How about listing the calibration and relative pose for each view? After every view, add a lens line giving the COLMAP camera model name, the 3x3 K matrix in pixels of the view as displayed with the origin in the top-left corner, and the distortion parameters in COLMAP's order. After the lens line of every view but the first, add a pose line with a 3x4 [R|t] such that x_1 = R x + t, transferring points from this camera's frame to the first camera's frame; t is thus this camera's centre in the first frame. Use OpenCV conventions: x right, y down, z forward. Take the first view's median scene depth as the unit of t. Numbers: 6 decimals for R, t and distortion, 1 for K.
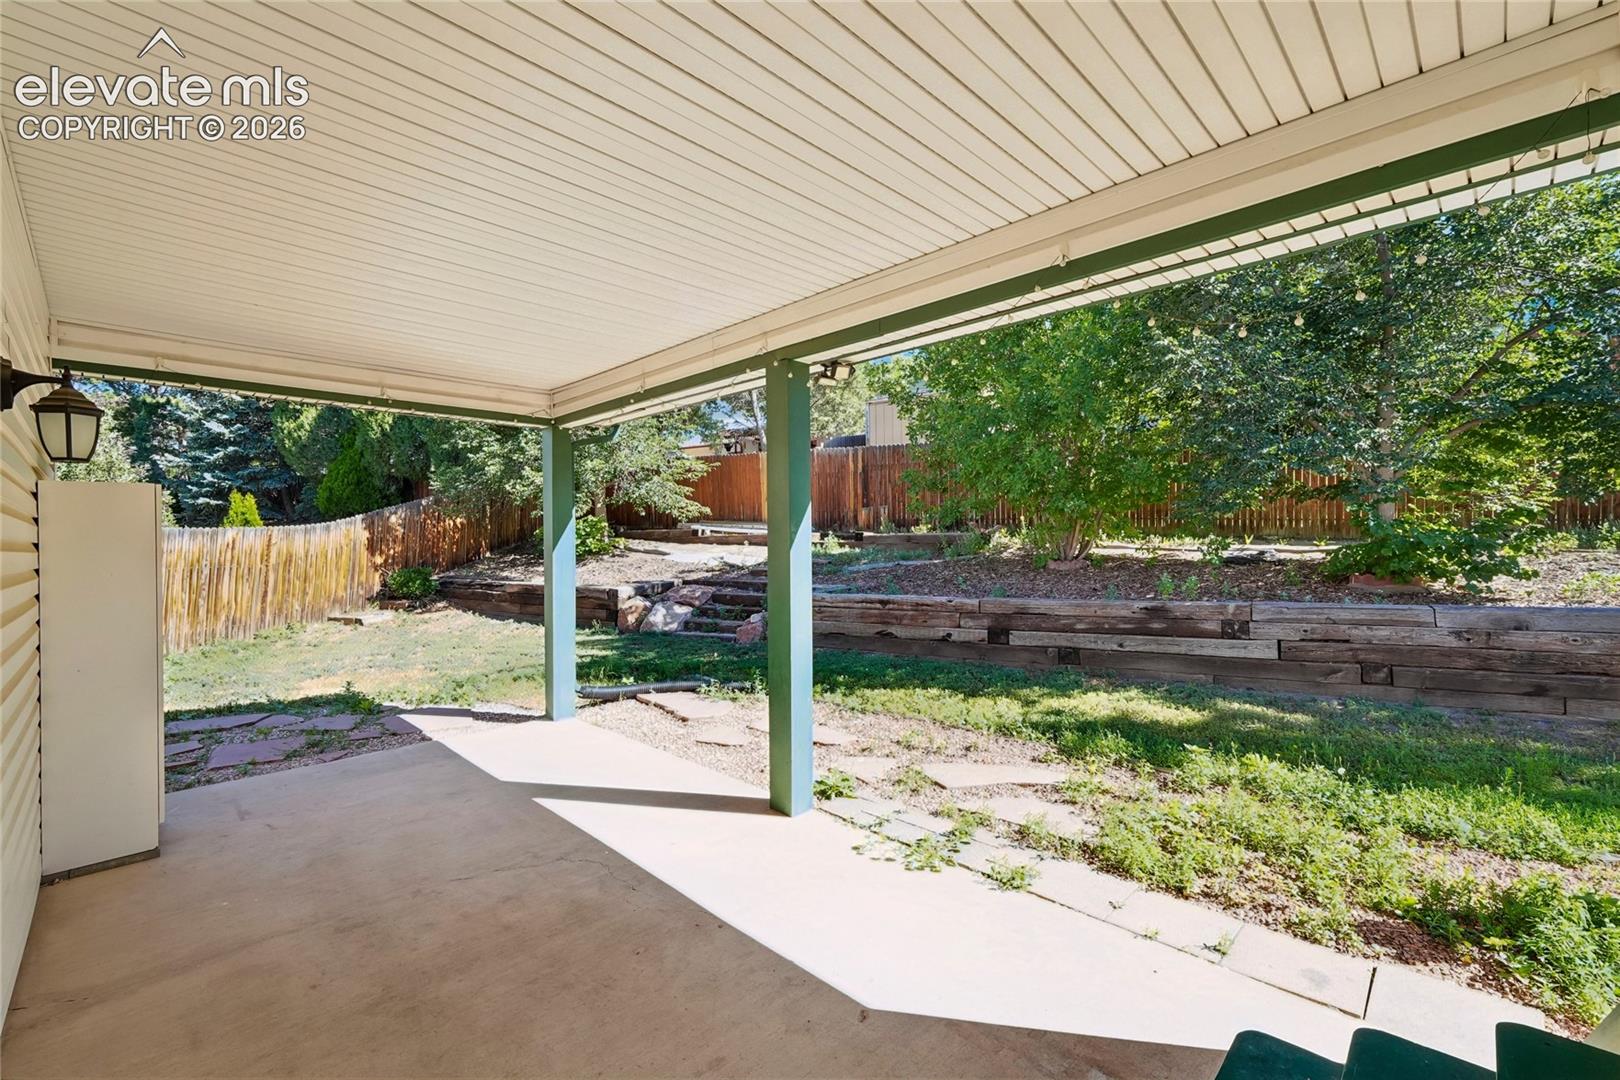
lens RADIAL K [[693.1, 0, 817.6], [0, 693.1, 539.5], [0, 0, 1]] dist [0.003042, 0.000026]
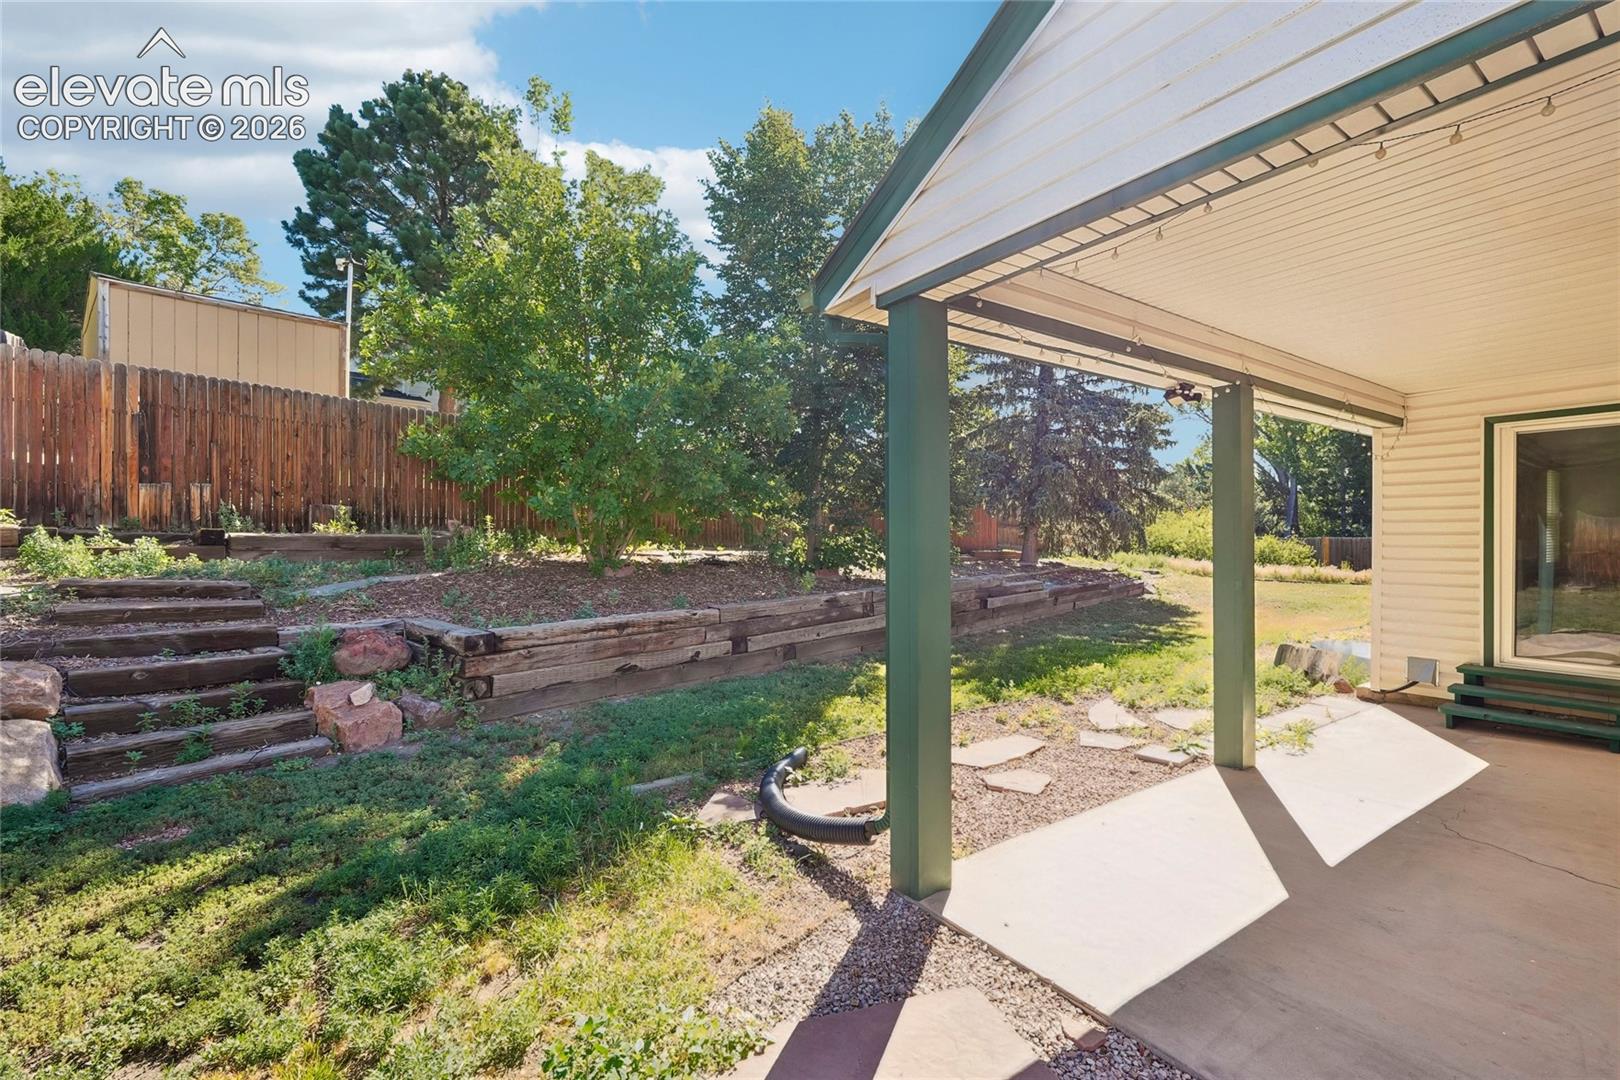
lens RADIAL K [[693.1, 0, 816.6], [0, 693.1, 547.0], [0, 0, 1]] dist [0.003042, 0.000026]
pose [[0.183330, 0.004982, 0.983039, -0.622177], [0.001001, 0.999986, -0.005254, 0.010642], [-0.983051, 0.001947, 0.183322, 0.694125]]
